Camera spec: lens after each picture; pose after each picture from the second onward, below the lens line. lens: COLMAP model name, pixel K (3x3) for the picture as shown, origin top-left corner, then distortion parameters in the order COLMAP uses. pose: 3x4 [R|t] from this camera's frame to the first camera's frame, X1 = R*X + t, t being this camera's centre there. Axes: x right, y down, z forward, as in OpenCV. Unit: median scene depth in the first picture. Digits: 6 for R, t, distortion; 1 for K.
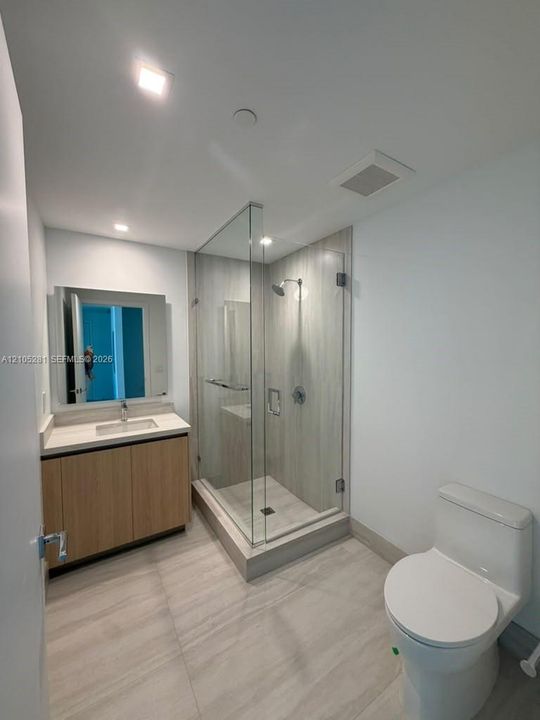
lens RADIAL K [[287.7, 0, 271.9], [0, 287.7, 358.4], [0, 0, 1]] dist [-0.001066, 0.001230]
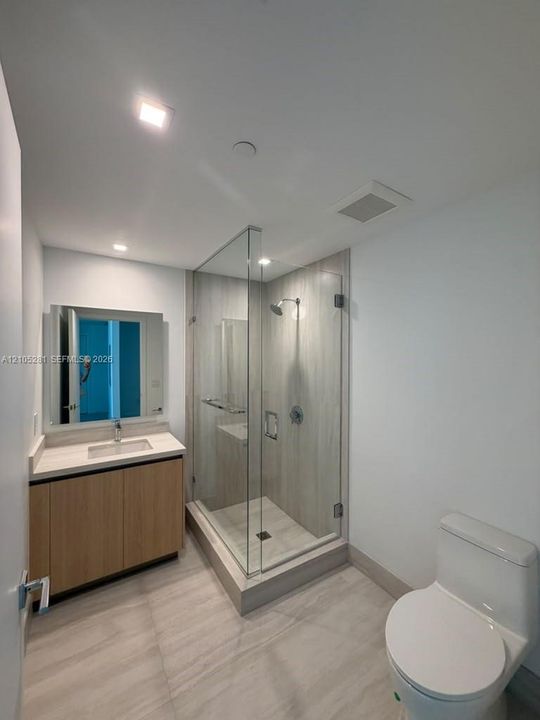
lens RADIAL K [[287.7, 0, 271.9], [0, 287.7, 358.9], [0, 0, 1]] dist [-0.001066, 0.001230]
pose [[0.999937, 0.007791, 0.008124, 0.000187], [-0.007462, 0.999183, -0.039718, -0.033242], [-0.008426, 0.039655, 0.999178, 0.009891]]
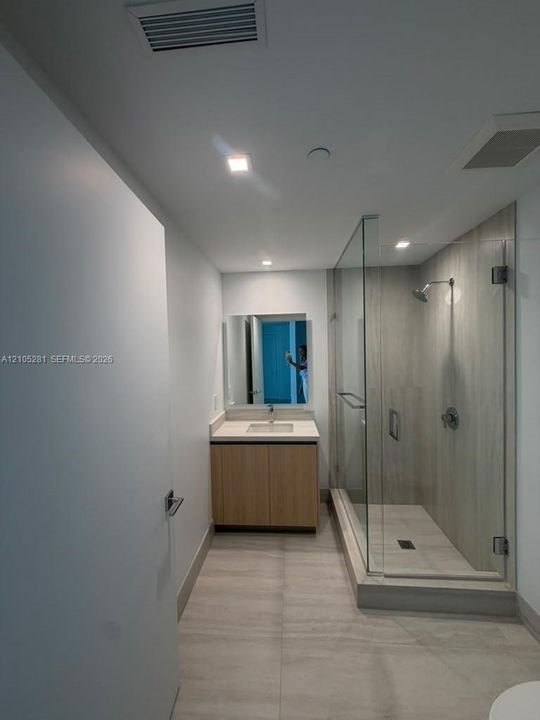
lens RADIAL K [[287.7, 0, 268.0], [0, 287.7, 358.6], [0, 0, 1]] dist [-0.001066, 0.001230]
pose [[0.811619, 0.000991, -0.584186, 0.204403], [-0.008816, 0.999905, -0.010552, -0.041056], [0.584120, 0.013715, 0.811551, 0.022489]]
